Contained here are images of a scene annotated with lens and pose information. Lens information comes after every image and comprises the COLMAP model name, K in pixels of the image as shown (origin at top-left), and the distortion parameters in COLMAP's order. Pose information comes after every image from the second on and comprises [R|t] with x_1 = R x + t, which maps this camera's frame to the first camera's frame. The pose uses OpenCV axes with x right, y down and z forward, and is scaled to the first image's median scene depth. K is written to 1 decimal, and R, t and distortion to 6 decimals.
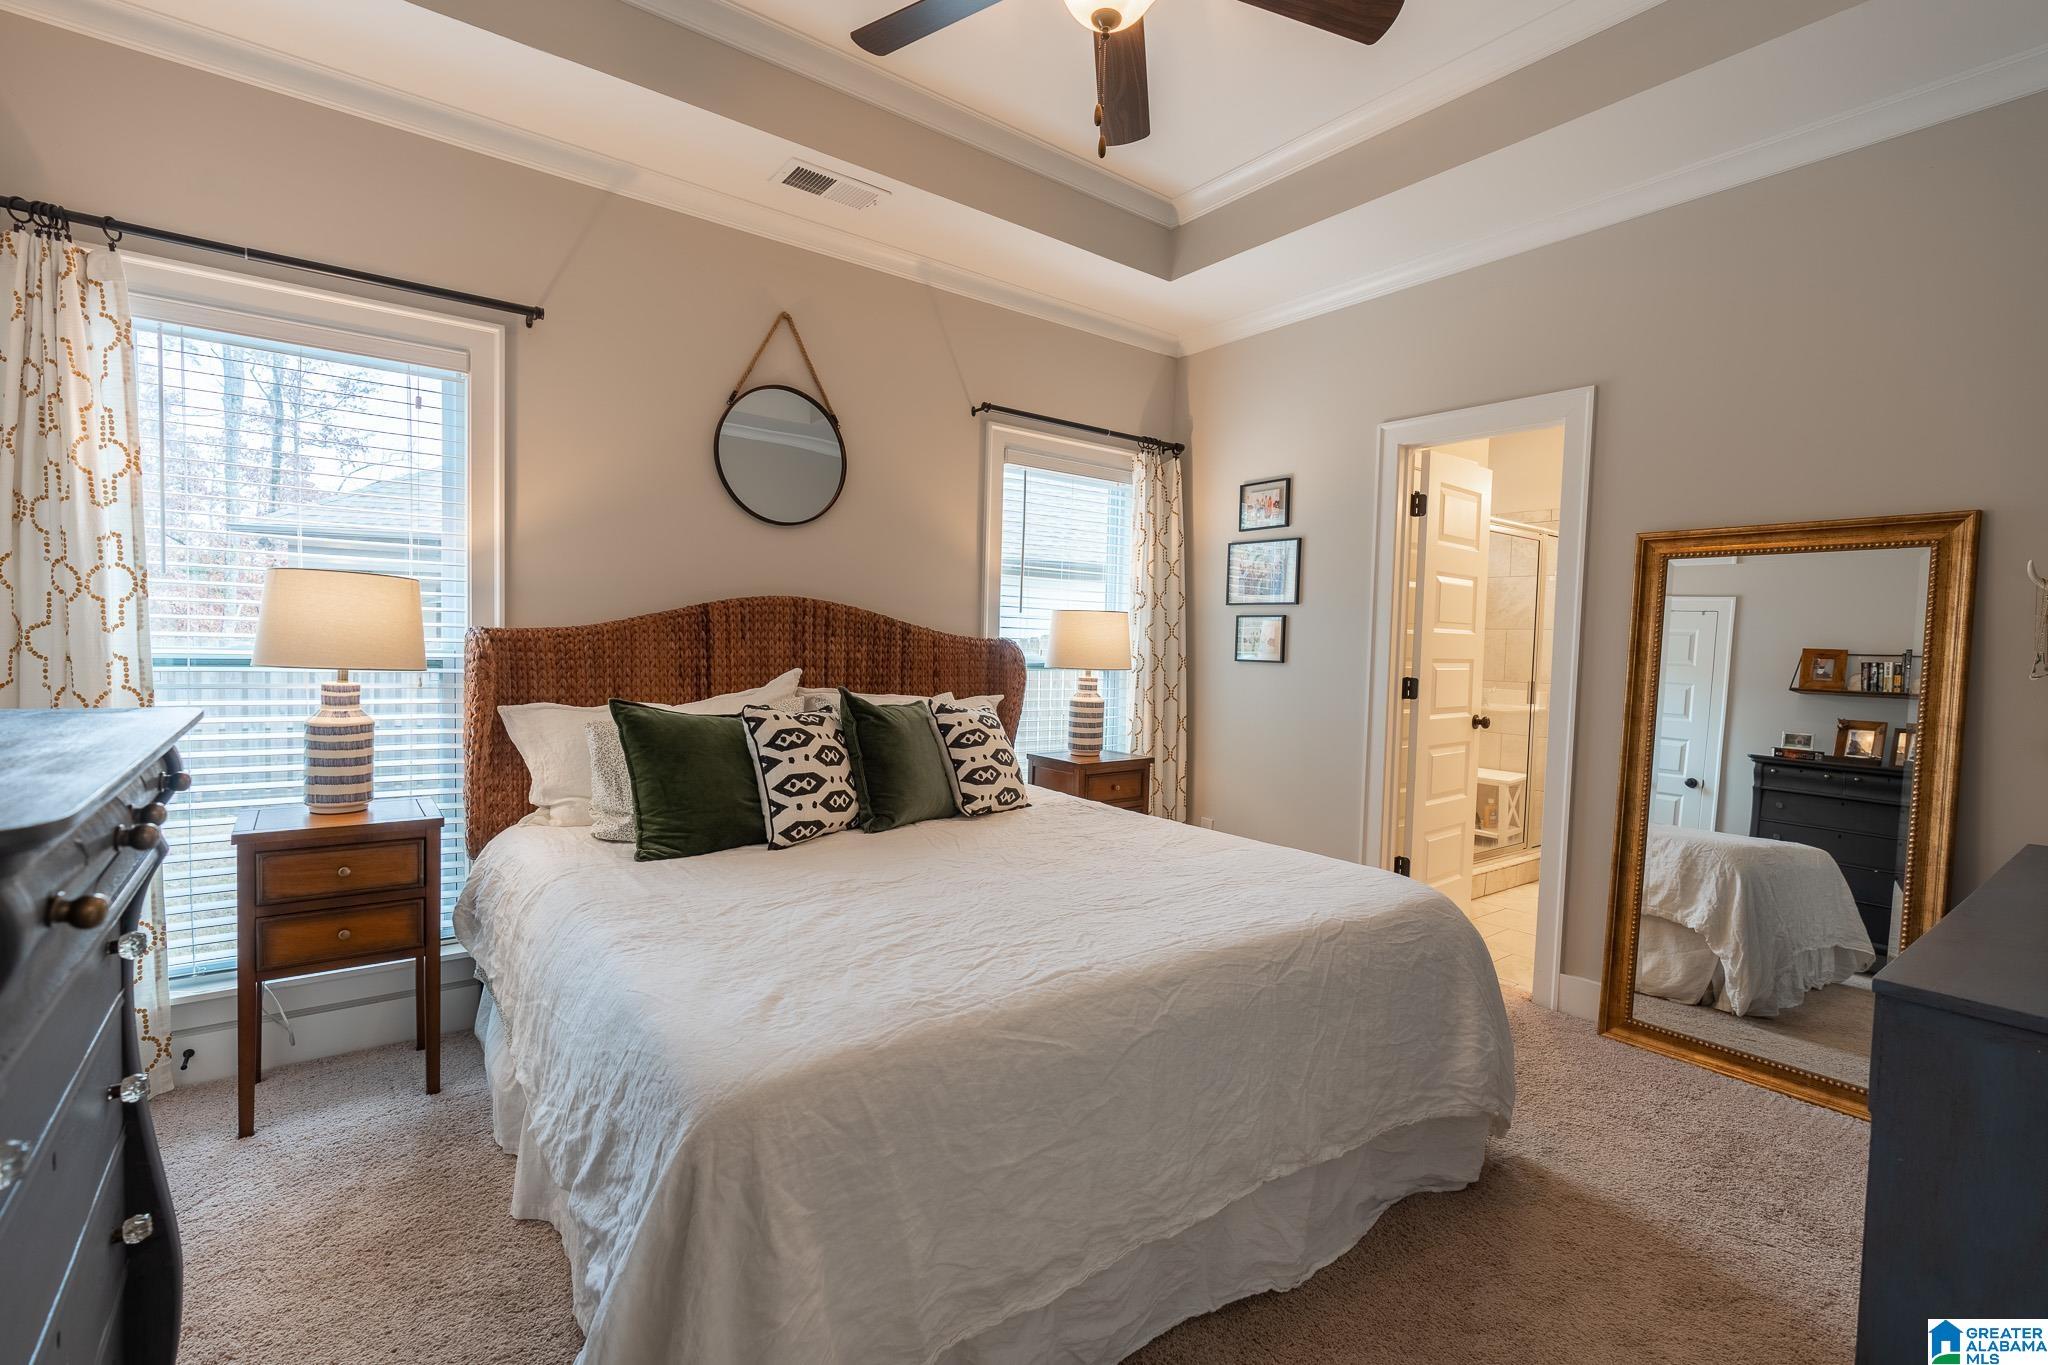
lens RADIAL K [[918.6, 0, 1018.0], [0, 918.6, 685.5], [0, 0, 1]] dist [-0.002581, 0.000449]
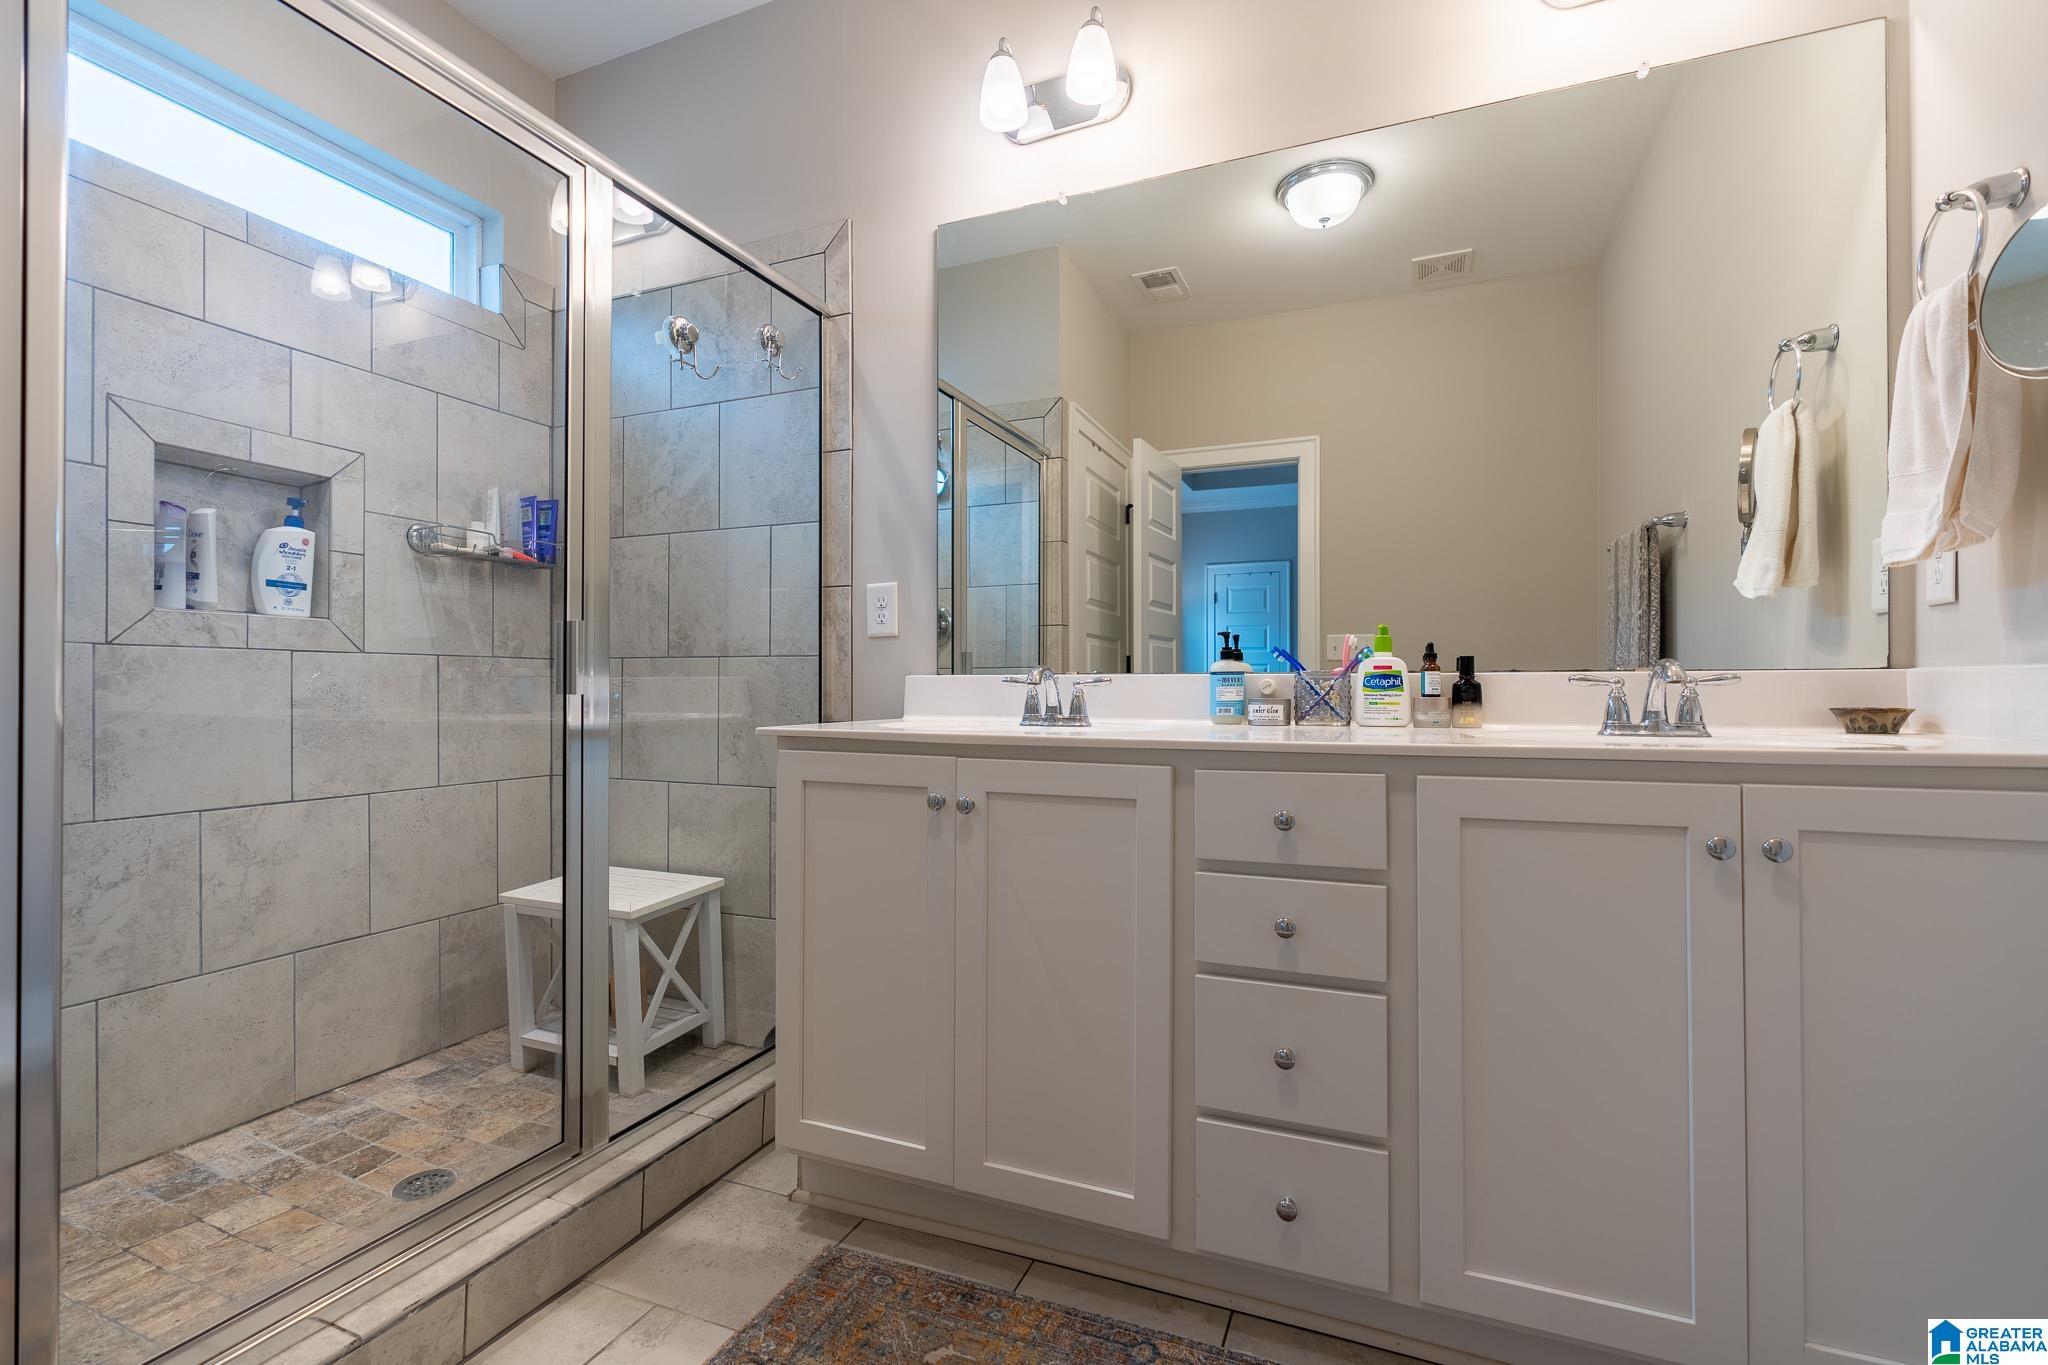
lens RADIAL K [[918.6, 0, 1018.0], [0, 918.6, 685.5], [0, 0, 1]] dist [-0.002581, 0.000449]
pose [[0.865641, -0.027902, 0.499888, 0.525226], [0.049780, 0.998295, -0.030483, 0.034268], [-0.498185, 0.051272, 0.865554, 0.639847]]
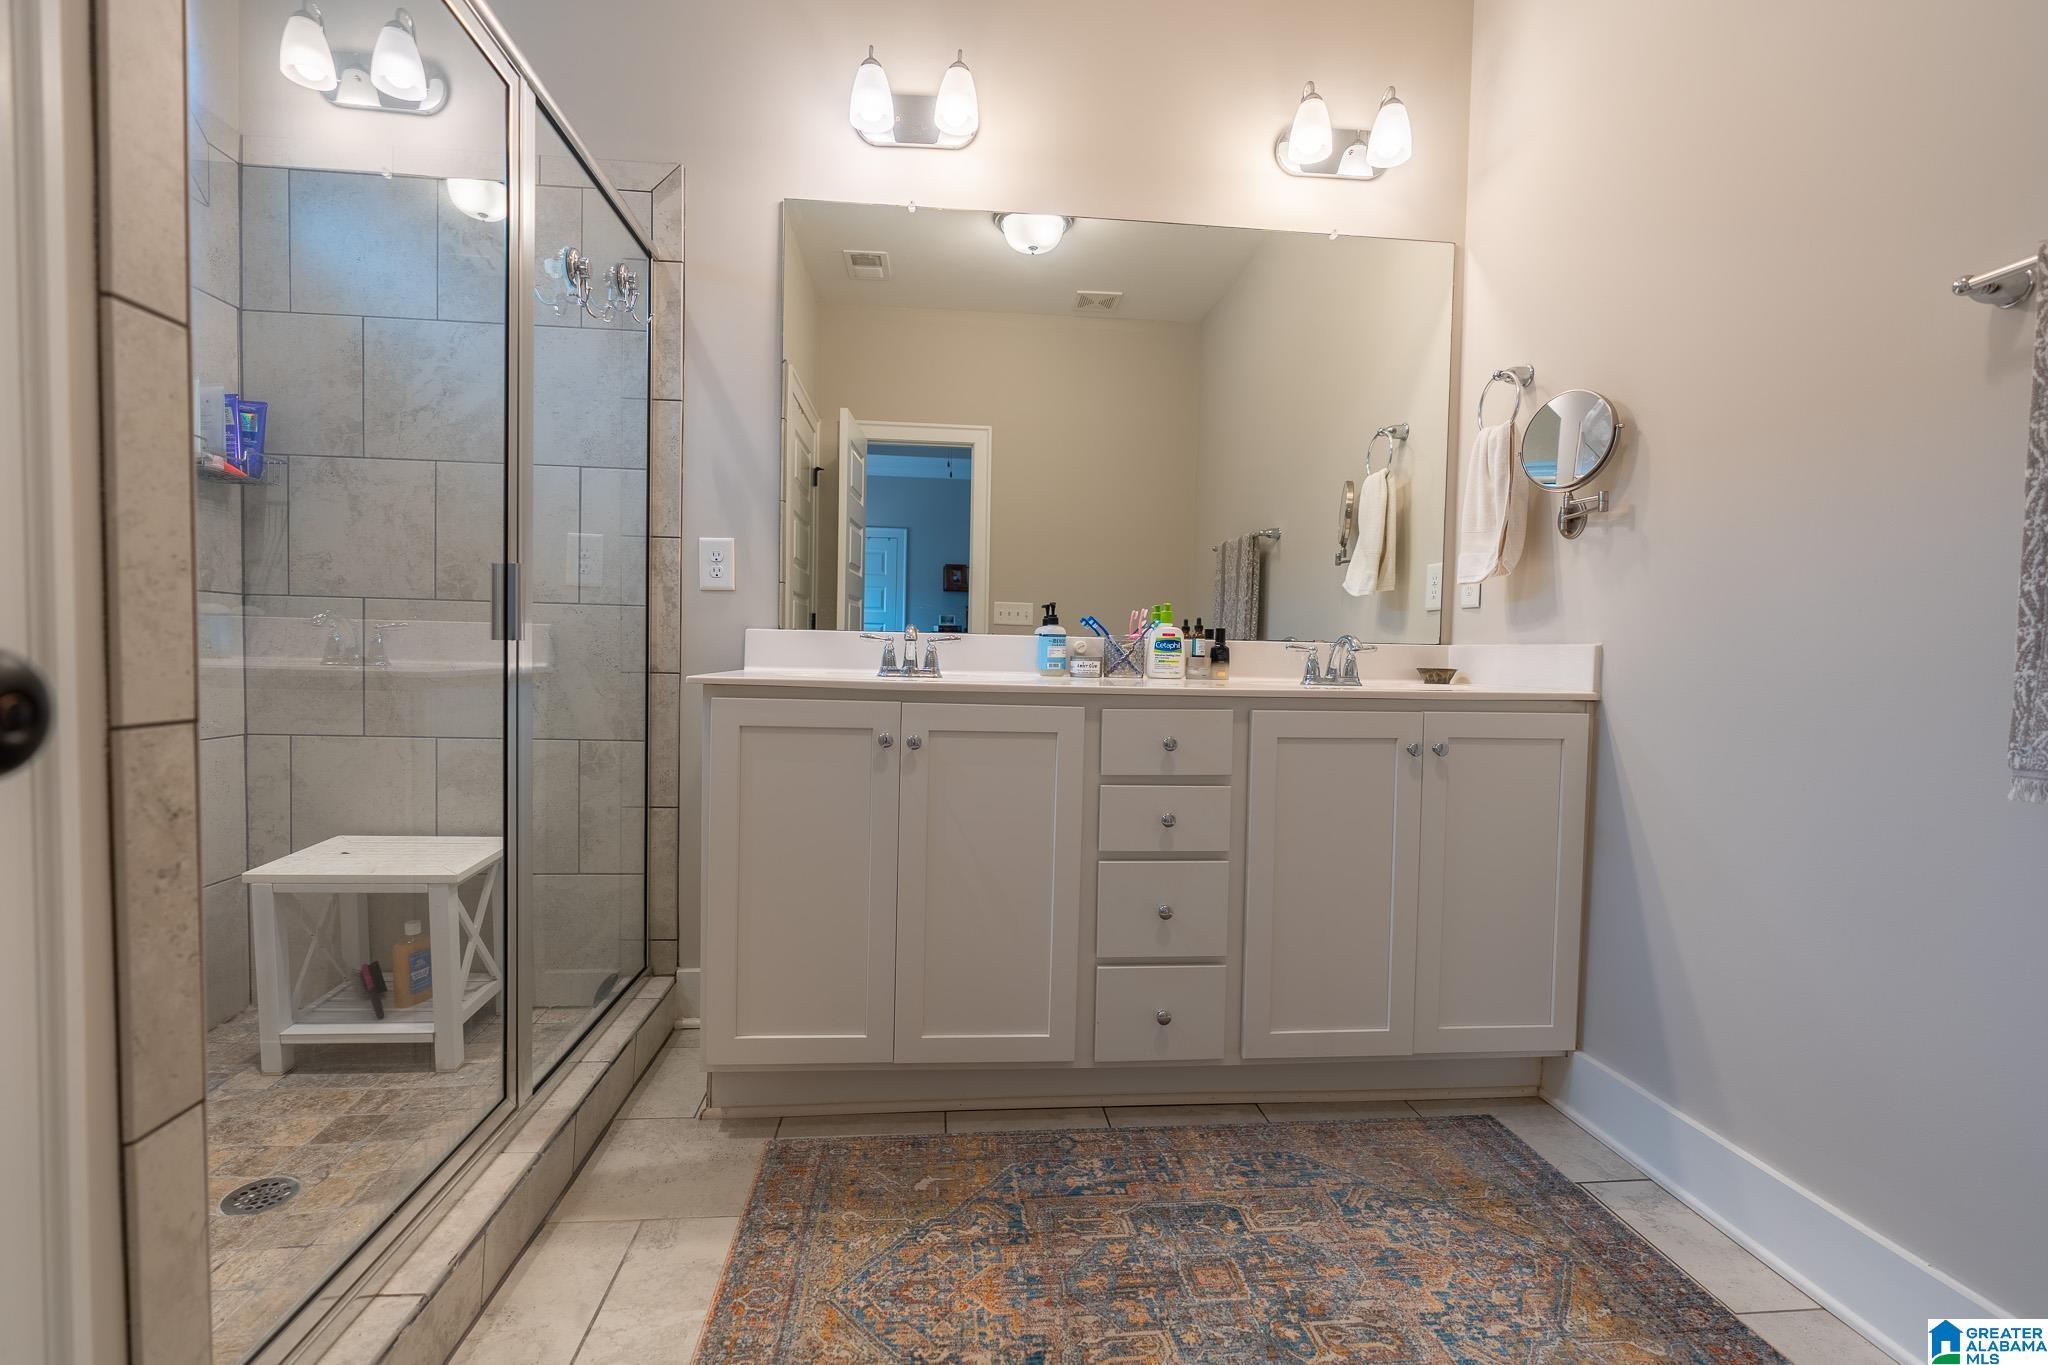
lens RADIAL K [[918.6, 0, 1018.0], [0, 918.6, 685.5], [0, 0, 1]] dist [-0.002581, 0.000449]
pose [[0.529068, -0.050090, 0.847100, 0.385207], [0.034788, 0.998697, 0.037327, 0.029613], [-0.847866, 0.009720, 0.530122, 0.685620]]
